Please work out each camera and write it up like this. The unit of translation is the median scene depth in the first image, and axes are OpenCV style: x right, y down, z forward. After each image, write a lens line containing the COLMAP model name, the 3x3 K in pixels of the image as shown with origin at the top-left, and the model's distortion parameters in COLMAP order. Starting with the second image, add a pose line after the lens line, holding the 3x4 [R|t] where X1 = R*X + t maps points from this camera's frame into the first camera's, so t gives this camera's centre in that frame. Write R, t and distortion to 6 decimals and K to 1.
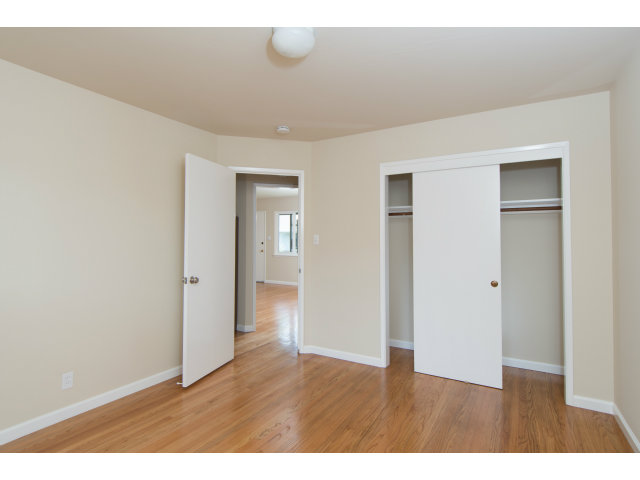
lens RADIAL K [[341.4, 0, 316.9], [0, 341.4, 231.2], [0, 0, 1]] dist [-0.022793, -0.000321]
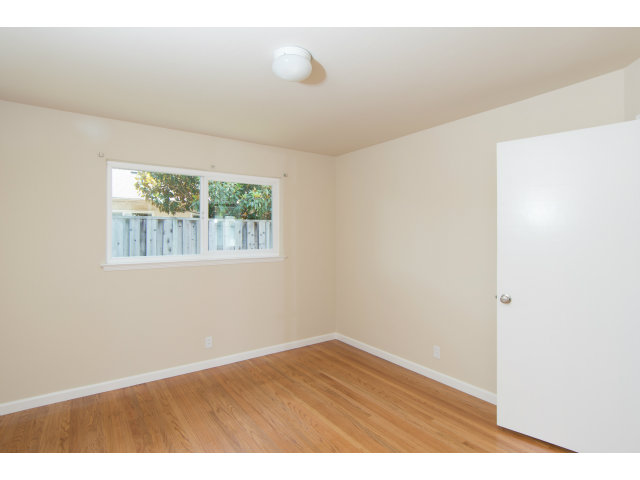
lens RADIAL K [[341.4, 0, 316.9], [0, 341.4, 231.2], [0, 0, 1]] dist [-0.022793, -0.000321]
pose [[-0.416482, -0.008928, -0.909100, 0.634724], [0.011114, 0.999827, -0.014910, -0.010531], [0.909076, -0.016314, -0.416311, 1.087223]]
